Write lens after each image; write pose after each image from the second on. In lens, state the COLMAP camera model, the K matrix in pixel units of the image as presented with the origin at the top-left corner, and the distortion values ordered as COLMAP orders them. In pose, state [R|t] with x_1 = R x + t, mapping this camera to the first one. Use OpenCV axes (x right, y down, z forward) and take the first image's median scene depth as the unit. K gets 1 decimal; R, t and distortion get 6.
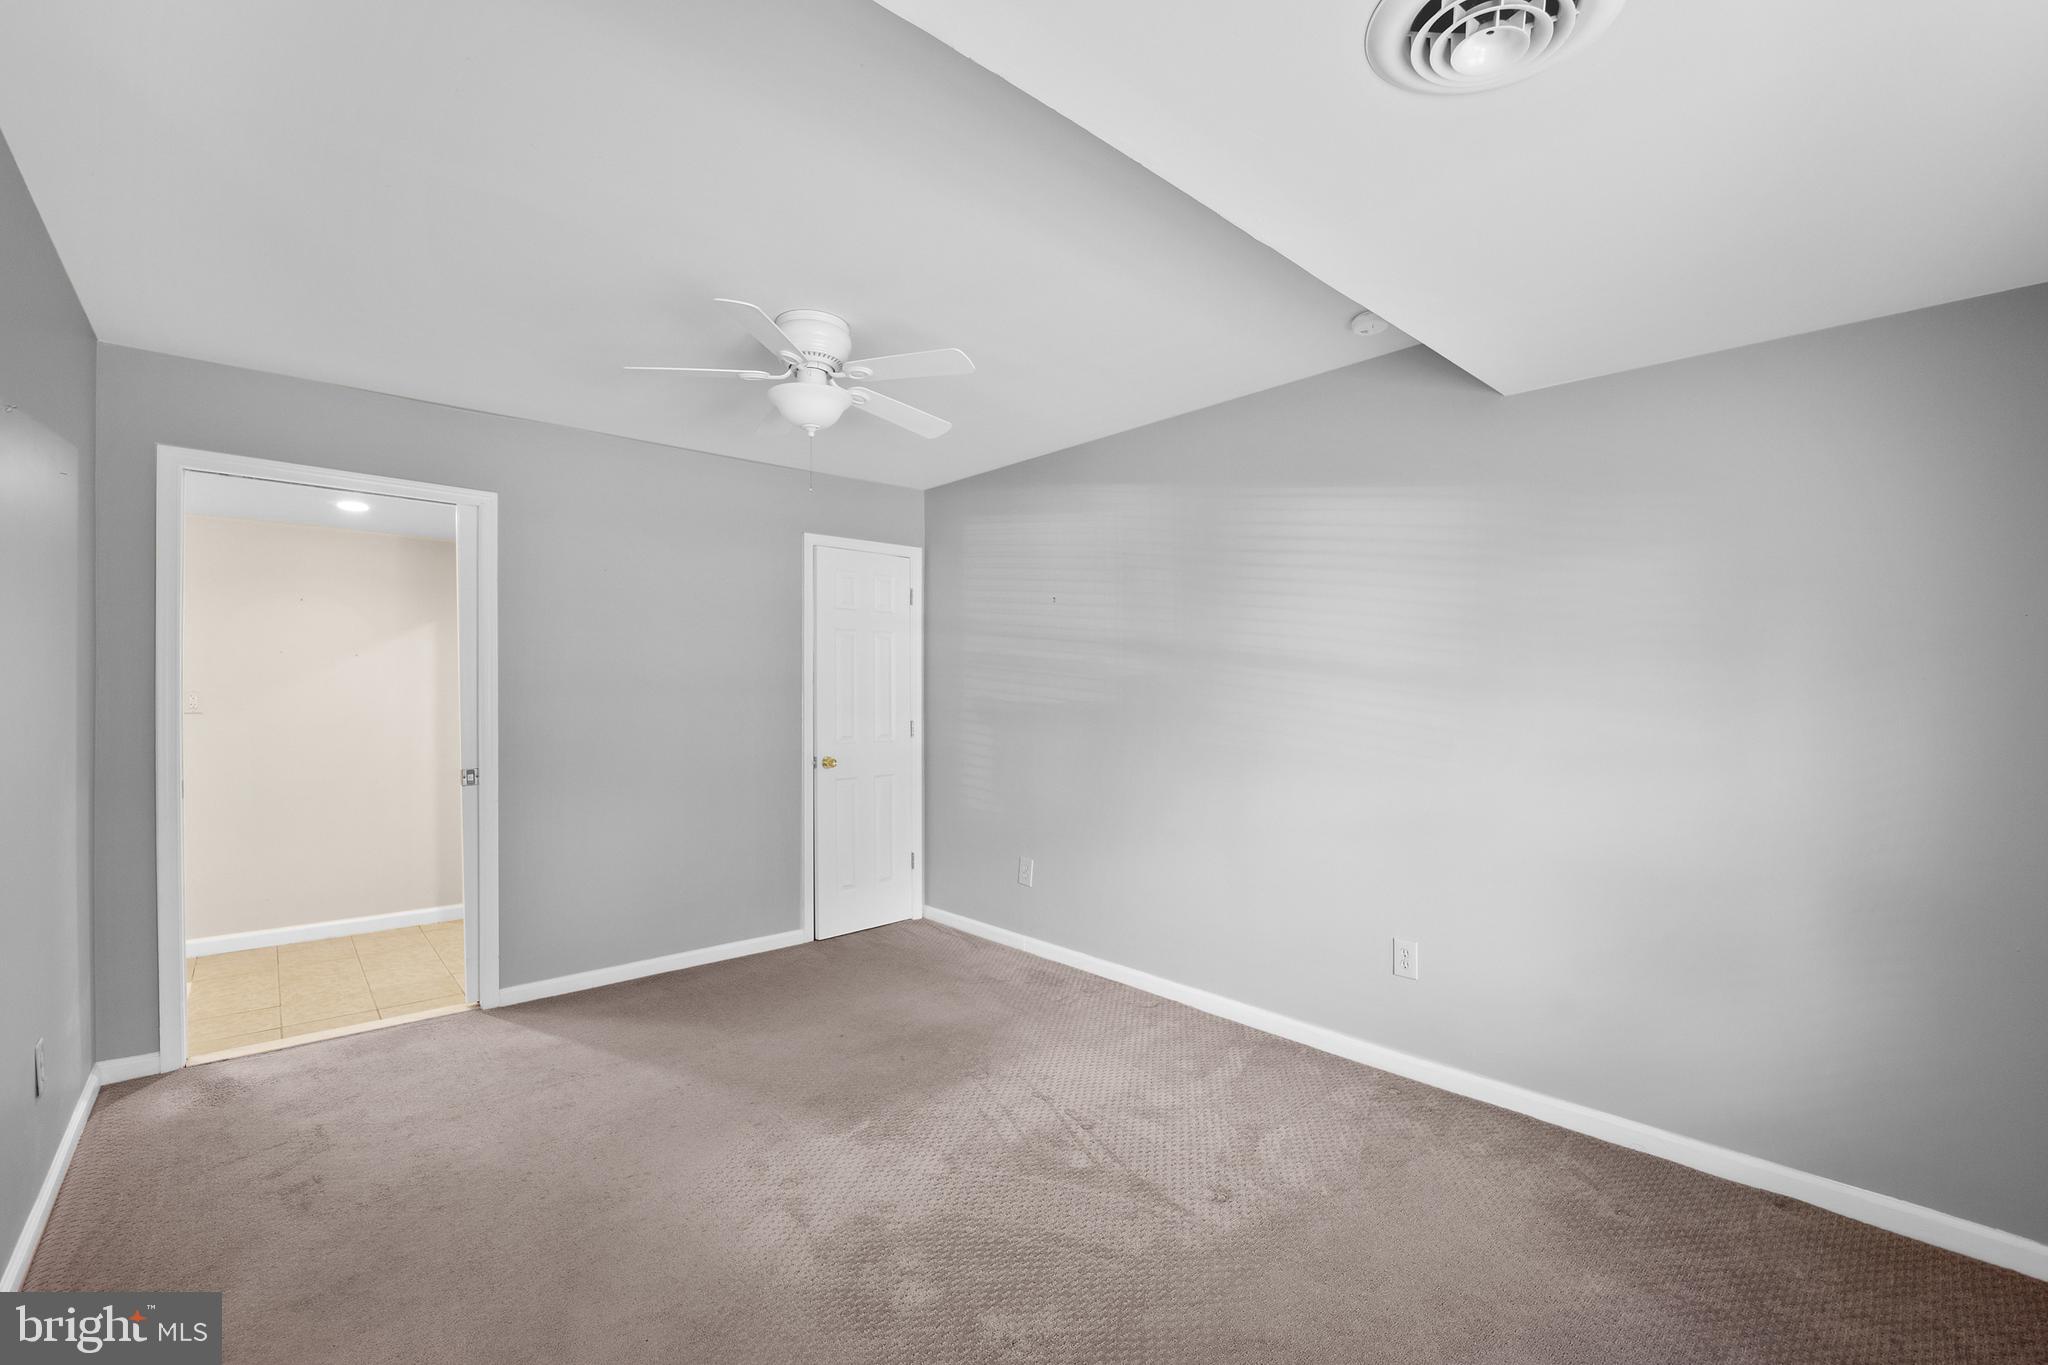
lens RADIAL K [[865.6, 0, 954.9], [0, 865.6, 693.8], [0, 0, 1]] dist [-0.003851, -0.001170]
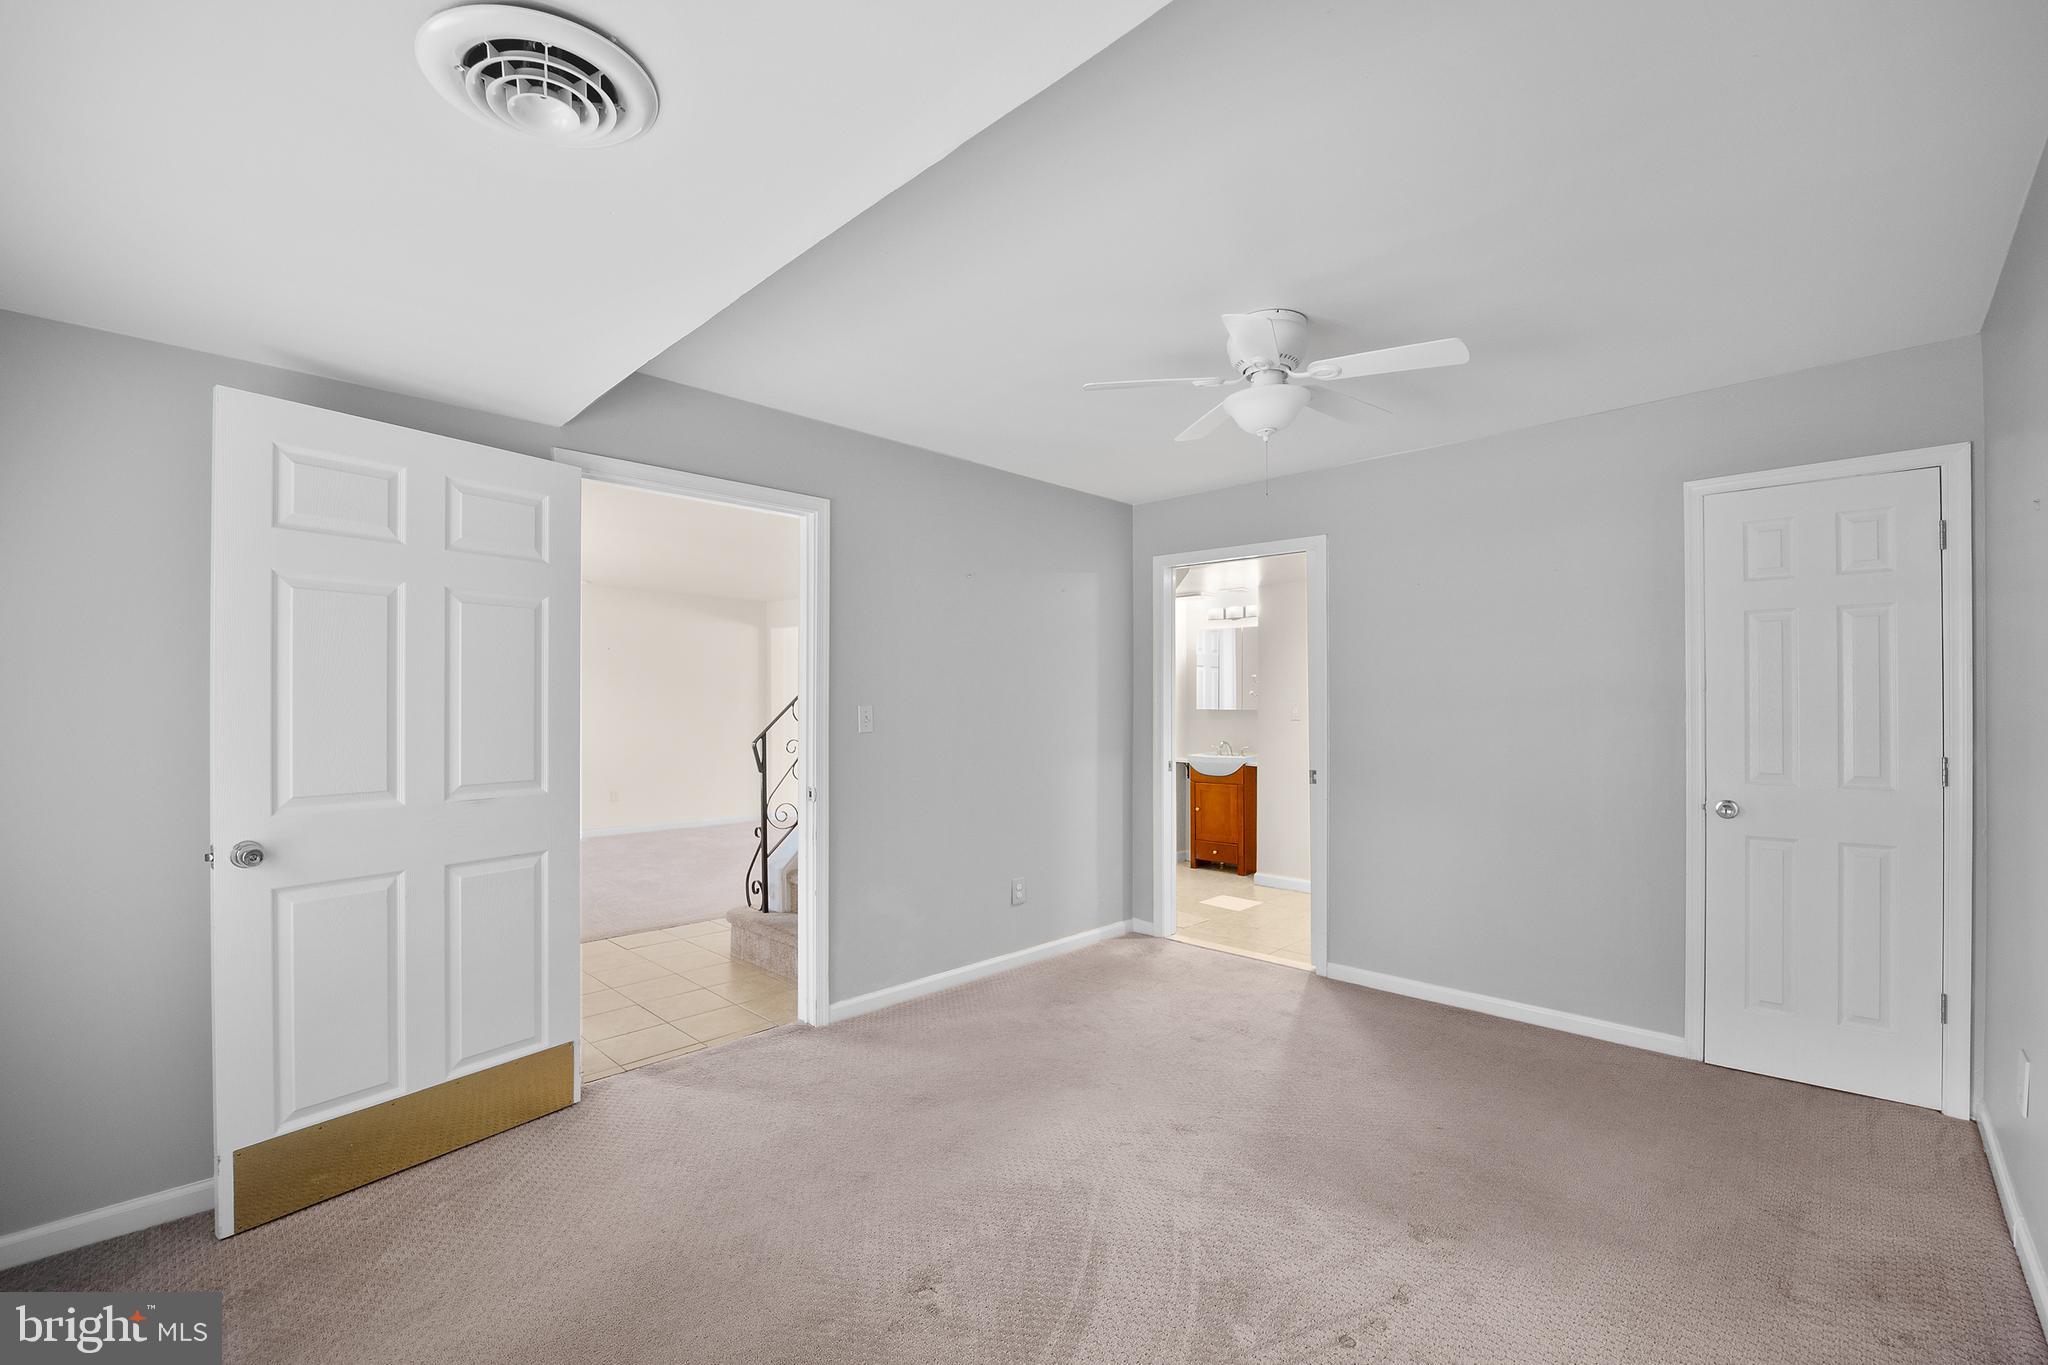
lens RADIAL K [[865.6, 0, 1035.7], [0, 865.6, 696.9], [0, 0, 1]] dist [-0.003851, -0.001170]
pose [[0.116811, -0.004797, -0.993143, 0.583689], [0.003801, 0.999983, -0.004383, -0.010400], [0.993147, -0.003263, 0.116827, 0.481334]]
